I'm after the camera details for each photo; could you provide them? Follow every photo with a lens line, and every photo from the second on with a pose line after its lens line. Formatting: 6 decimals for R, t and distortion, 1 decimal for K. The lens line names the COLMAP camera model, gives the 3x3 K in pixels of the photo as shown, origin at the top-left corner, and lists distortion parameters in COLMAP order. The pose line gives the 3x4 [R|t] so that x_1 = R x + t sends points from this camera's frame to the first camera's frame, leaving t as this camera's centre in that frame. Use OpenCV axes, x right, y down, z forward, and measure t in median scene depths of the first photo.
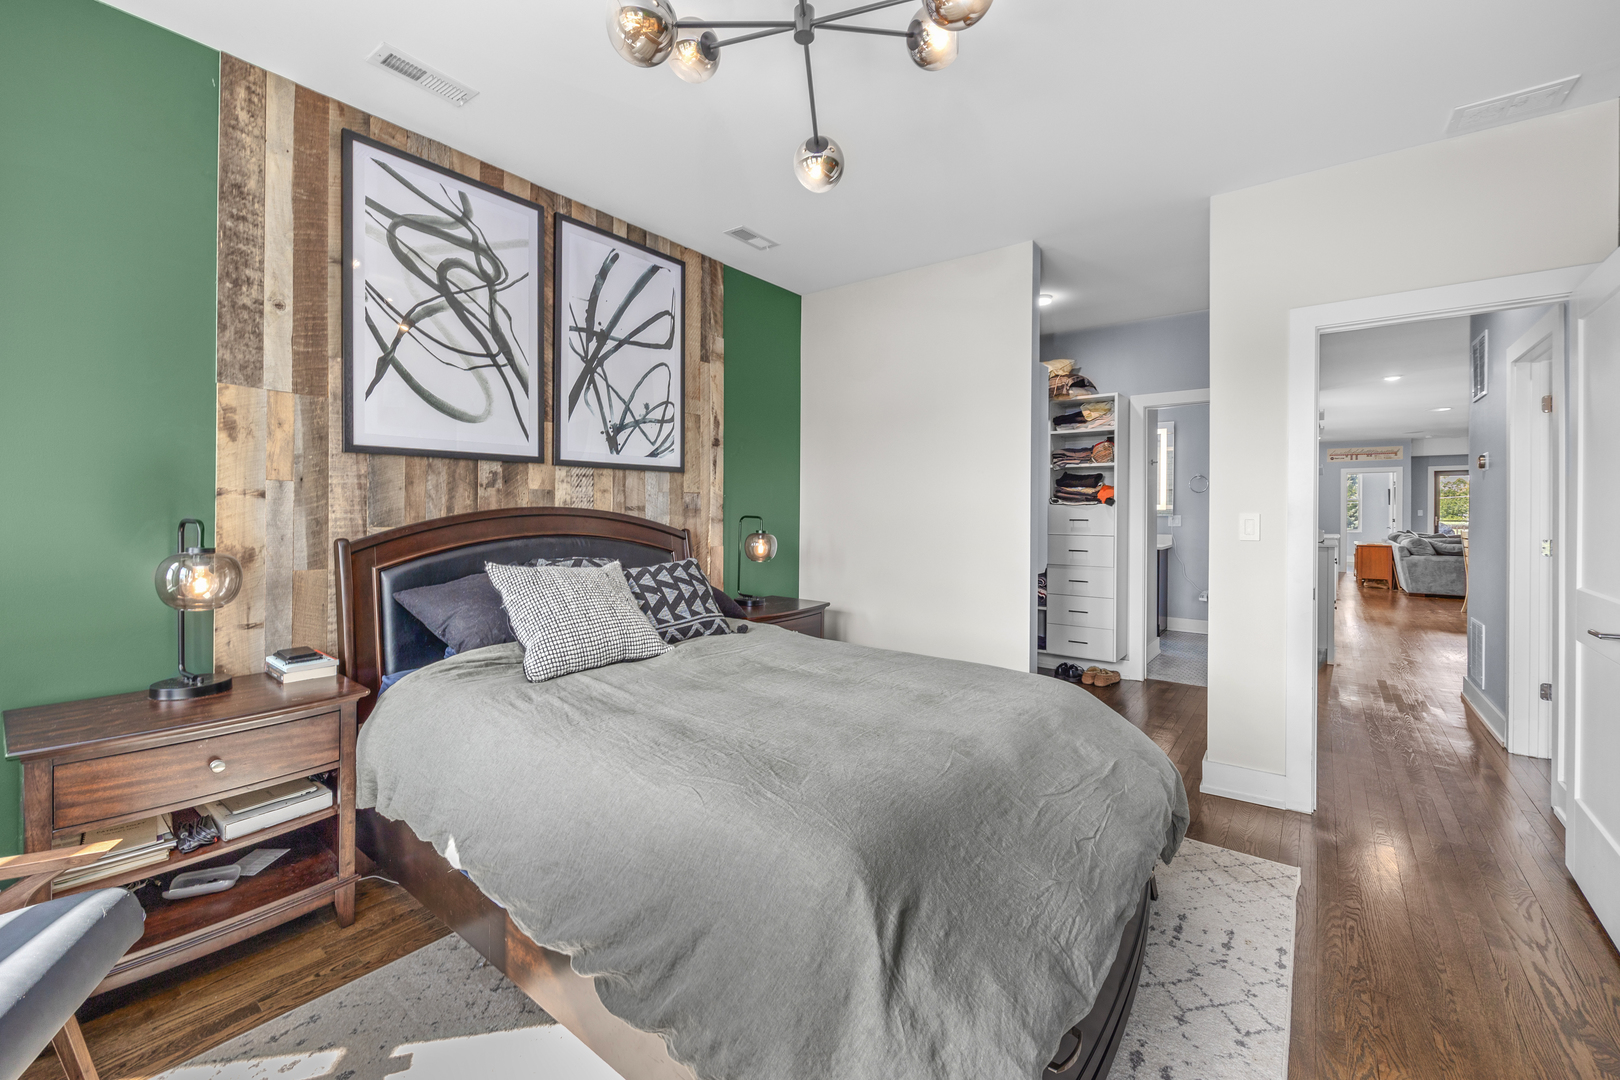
lens RADIAL K [[649.8, 0, 805.1], [0, 649.8, 506.1], [0, 0, 1]] dist [-0.013373, -0.000120]
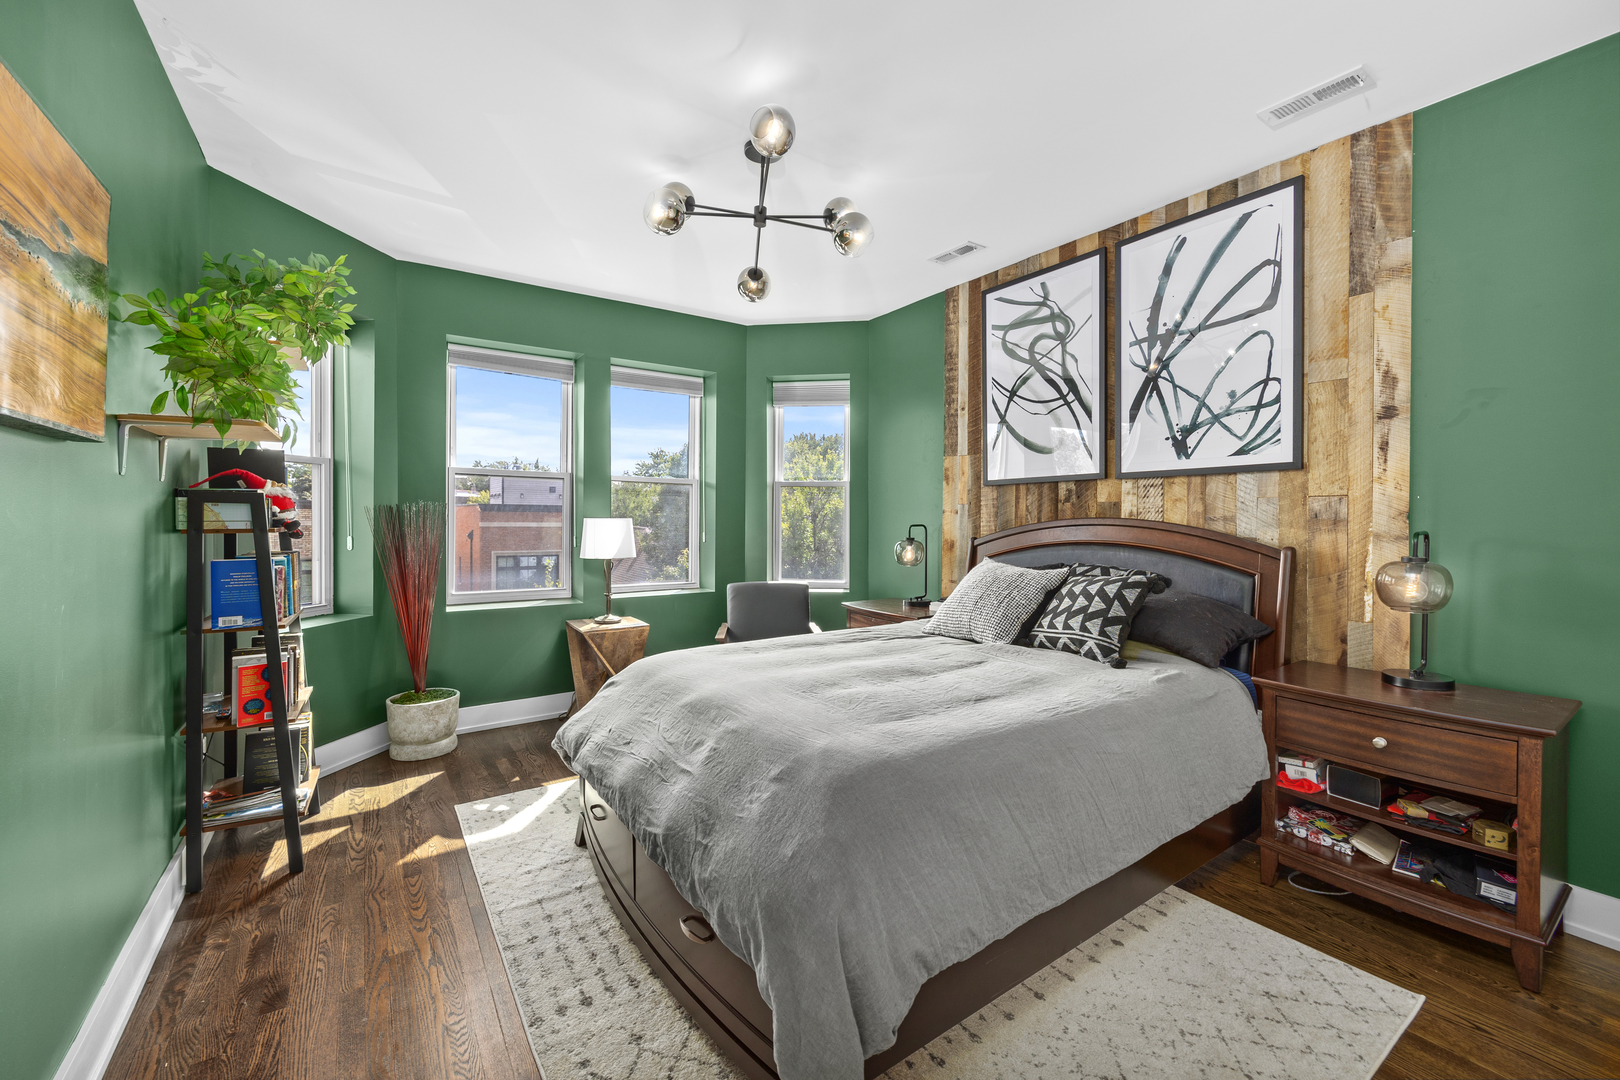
lens RADIAL K [[649.8, 0, 805.1], [0, 649.8, 506.1], [0, 0, 1]] dist [-0.013373, -0.000120]
pose [[-0.304164, -0.023581, -0.952328, 0.751511], [0.001286, 0.999682, -0.025165, 0.007586], [0.952619, -0.008879, -0.304037, 0.797193]]
